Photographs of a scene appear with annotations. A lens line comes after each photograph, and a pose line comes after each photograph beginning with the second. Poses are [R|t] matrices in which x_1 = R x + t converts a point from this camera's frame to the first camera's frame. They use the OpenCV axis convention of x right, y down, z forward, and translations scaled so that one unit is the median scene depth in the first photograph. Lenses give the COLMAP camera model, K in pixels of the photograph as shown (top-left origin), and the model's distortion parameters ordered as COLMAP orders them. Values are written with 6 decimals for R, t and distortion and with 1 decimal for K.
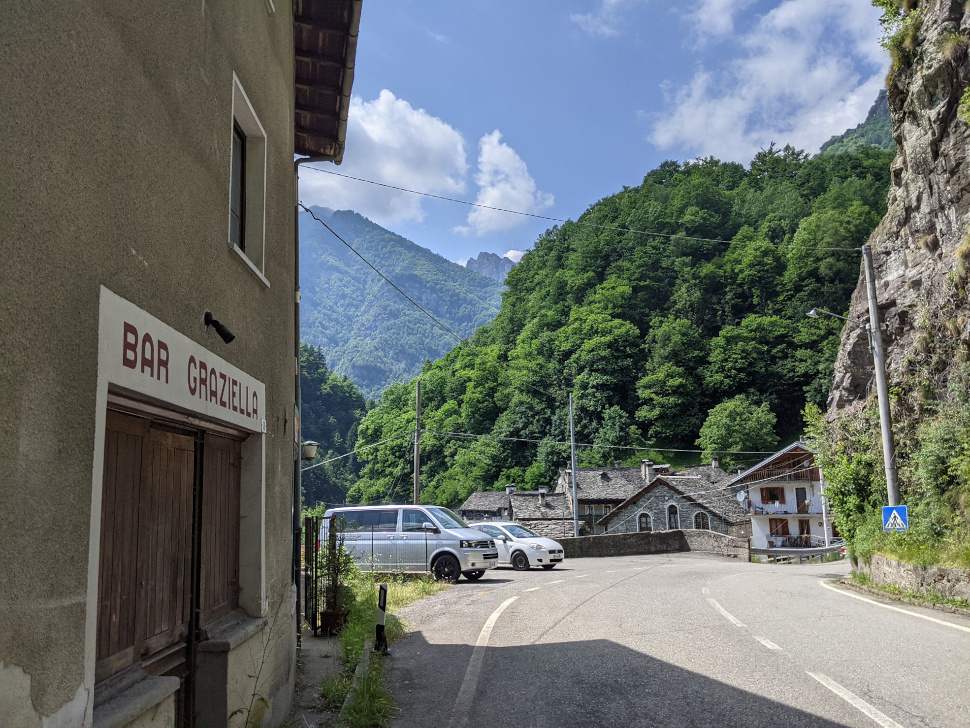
lens RADIAL K [[799.6, 0, 478.4], [0, 799.6, 348.9], [0, 0, 1]] dist [0.041219, -0.156029]
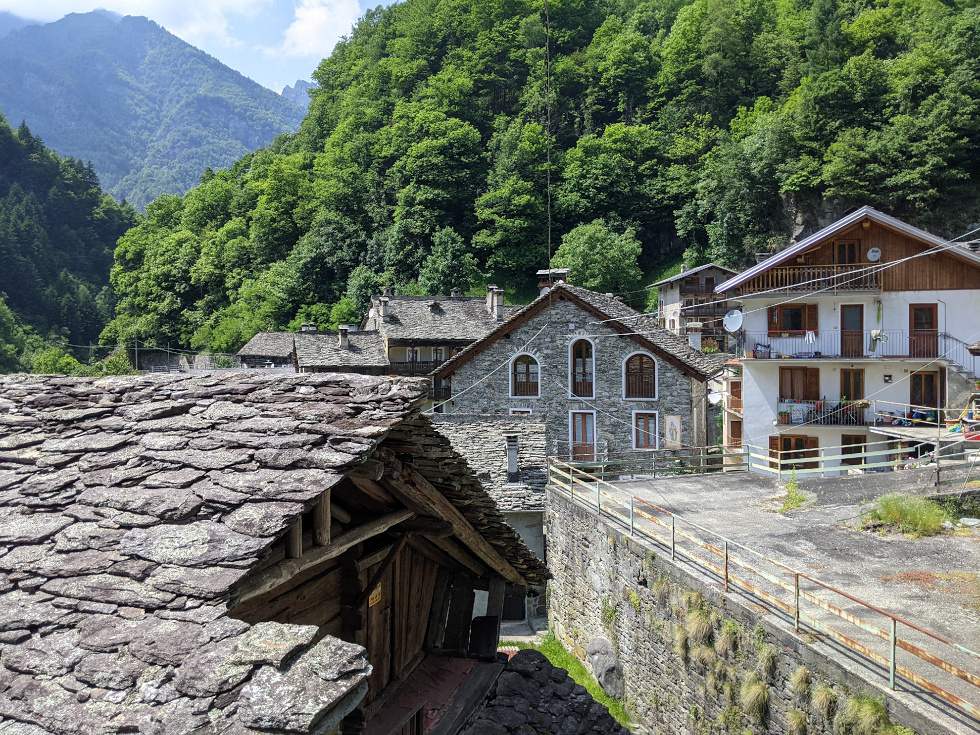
lens RADIAL K [[807.9, 0, 483.3], [0, 807.9, 352.2], [0, 0, 1]] dist [0.041219, -0.156029]
pose [[0.974073, 0.007293, 0.226117, 0.024279], [-0.049809, 0.981869, 0.182901, 0.041429], [-0.220683, -0.189421, 0.956775, 0.193710]]
